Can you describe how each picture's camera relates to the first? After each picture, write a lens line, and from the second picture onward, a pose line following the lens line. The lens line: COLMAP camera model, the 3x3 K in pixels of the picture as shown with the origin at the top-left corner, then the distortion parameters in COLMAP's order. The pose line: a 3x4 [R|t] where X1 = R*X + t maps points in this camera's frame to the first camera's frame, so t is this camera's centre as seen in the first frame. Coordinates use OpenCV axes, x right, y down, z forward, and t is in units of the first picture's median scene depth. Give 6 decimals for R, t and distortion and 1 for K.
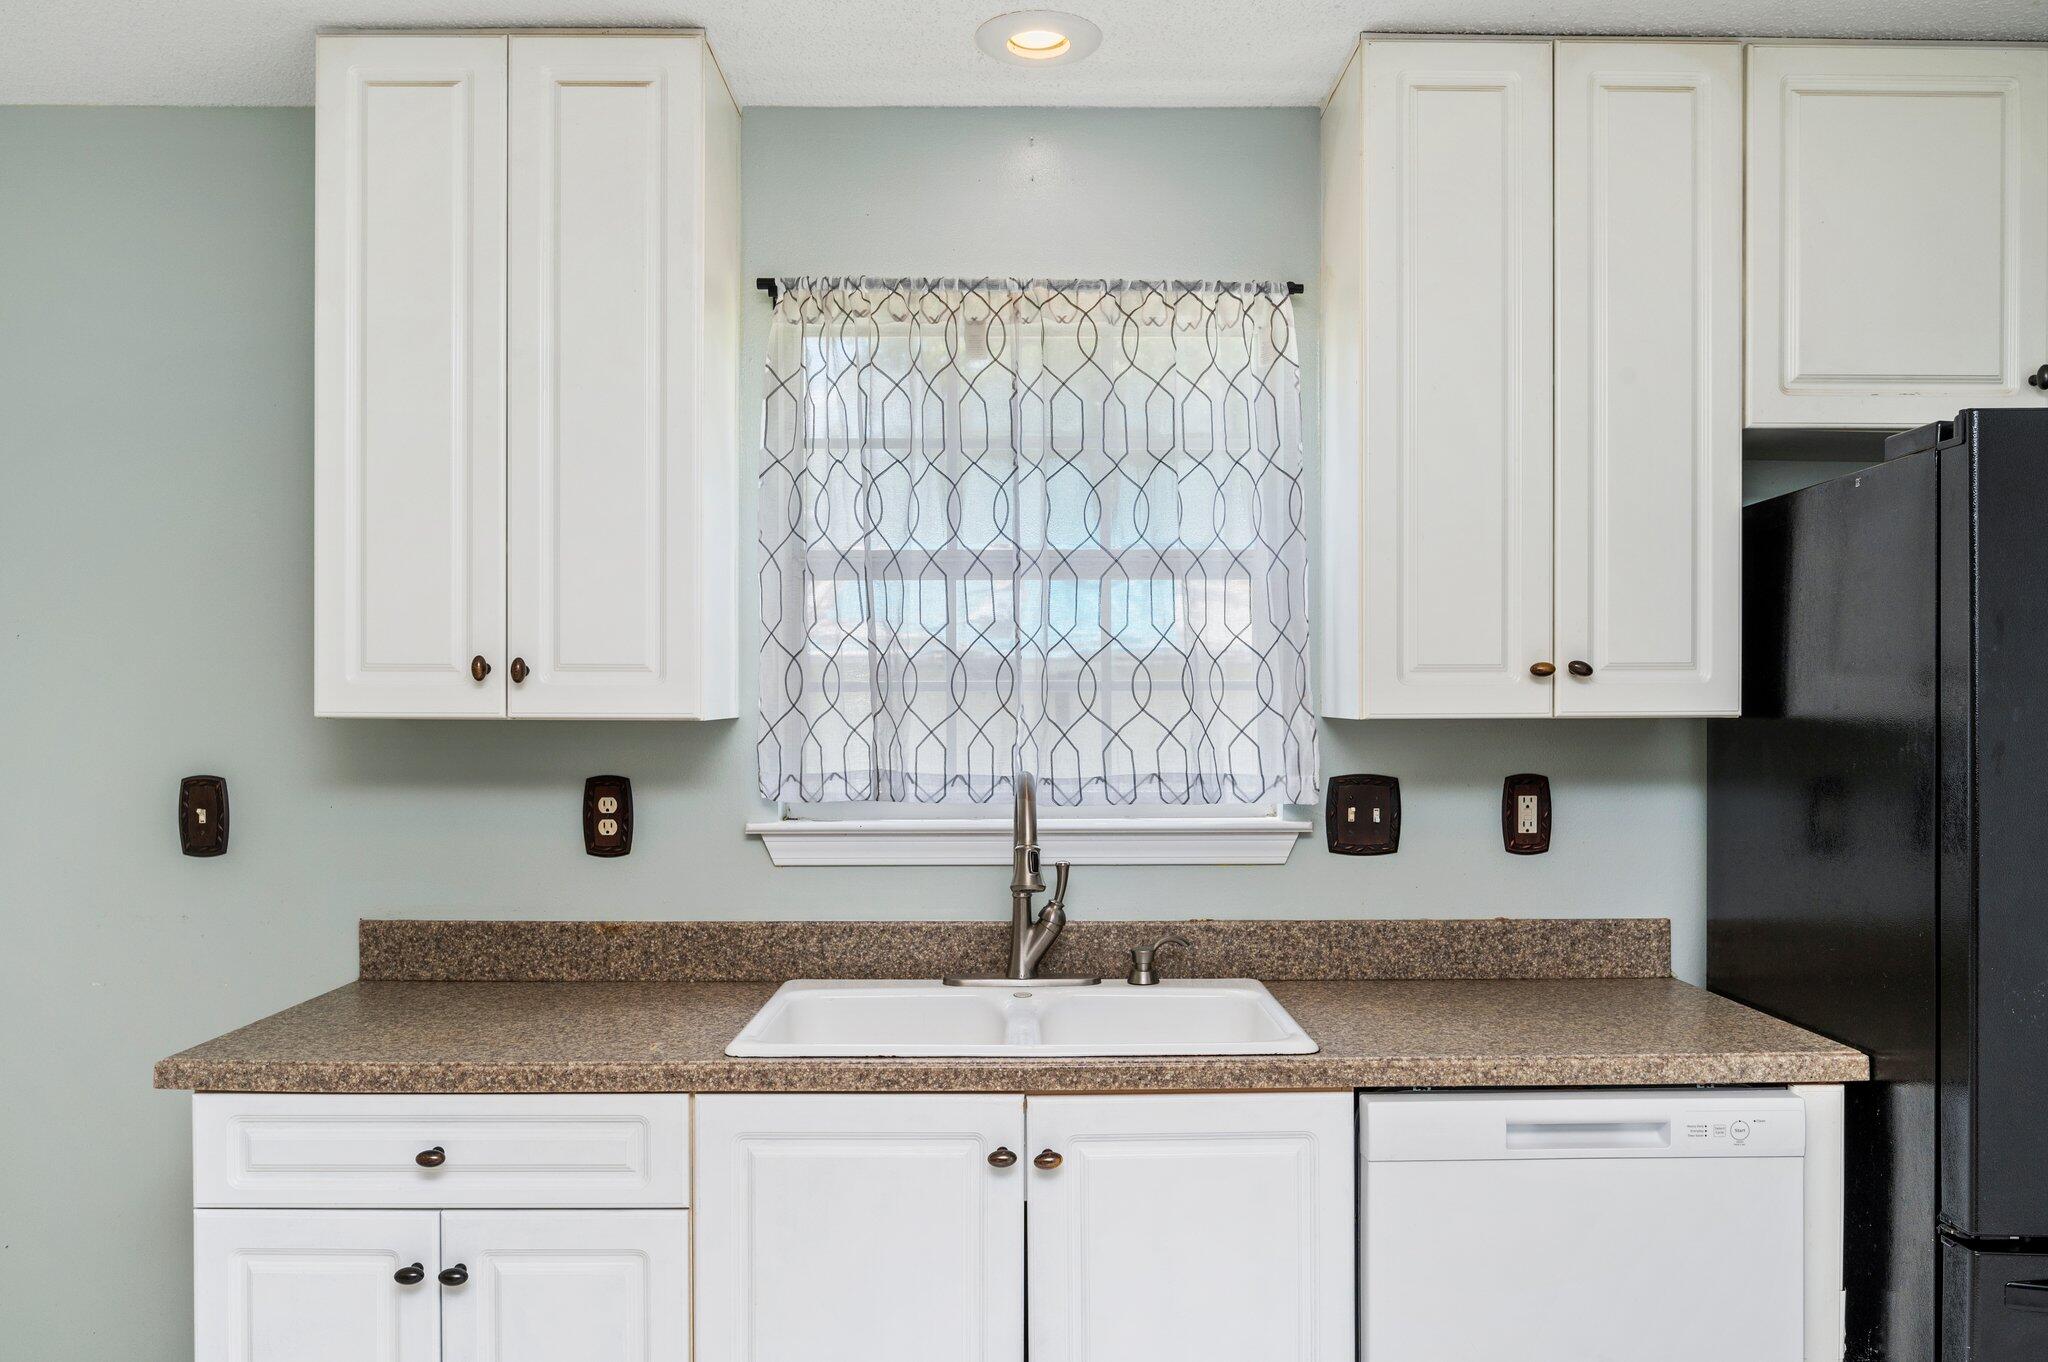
lens RADIAL K [[1542.7, 0, 1032.4], [0, 1542.7, 729.2], [0, 0, 1]] dist [-0.027318, 0.001595]
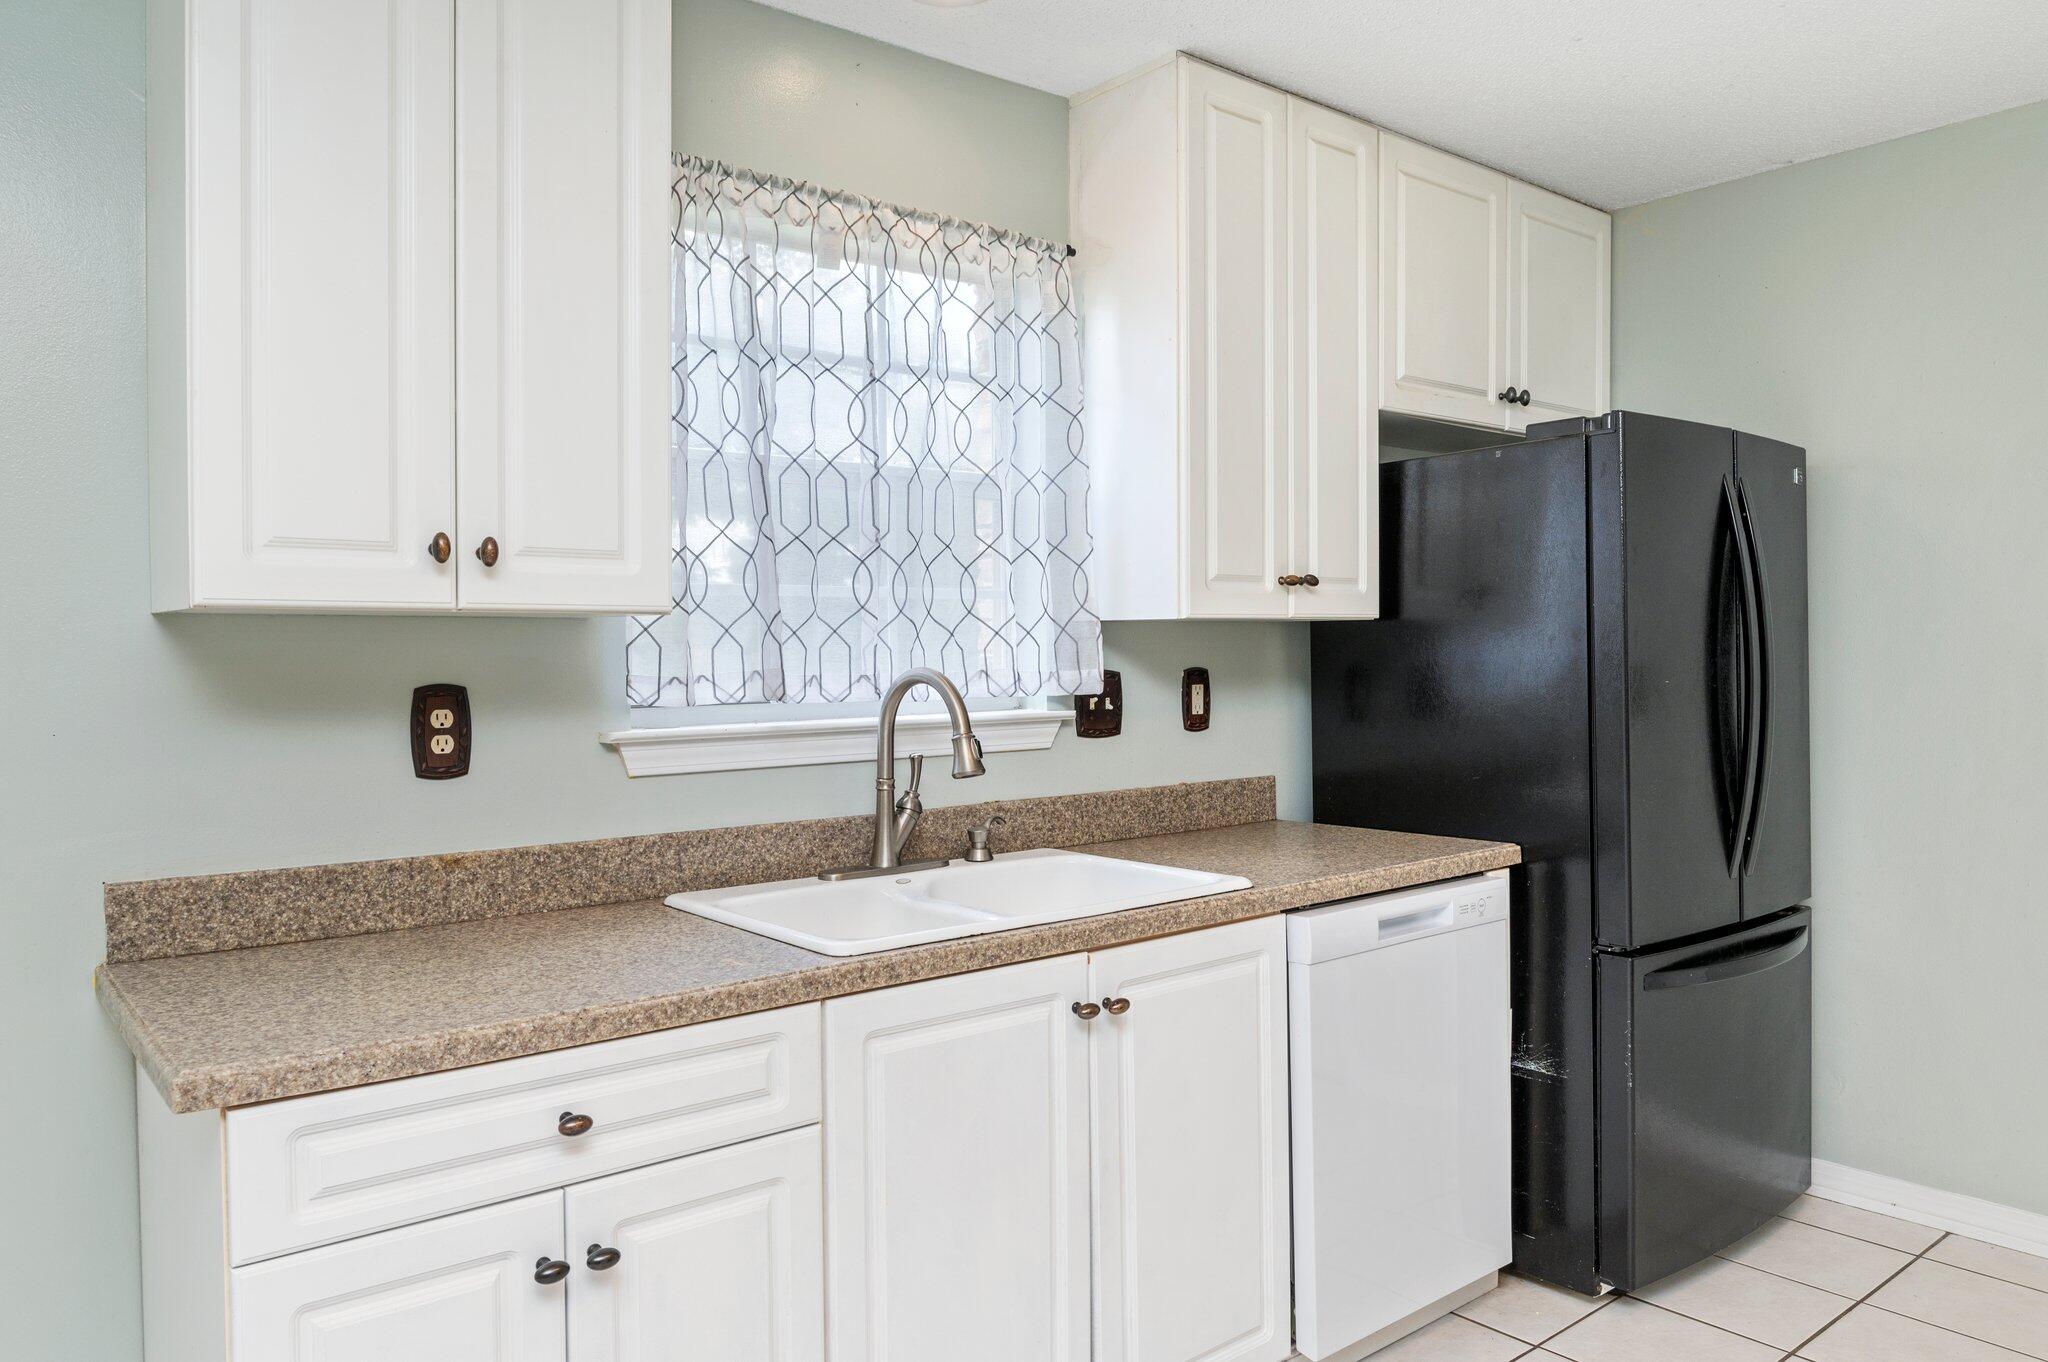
lens RADIAL K [[1397.5, 0, 1032.6], [0, 1397.5, 675.4], [0, 0, 1]] dist [-0.021466, 0.007513]
pose [[0.784419, -0.017921, 0.619972, -0.513985], [0.016449, 0.999832, 0.008089, 0.024999], [-0.620013, 0.003853, 0.784582, 0.191851]]
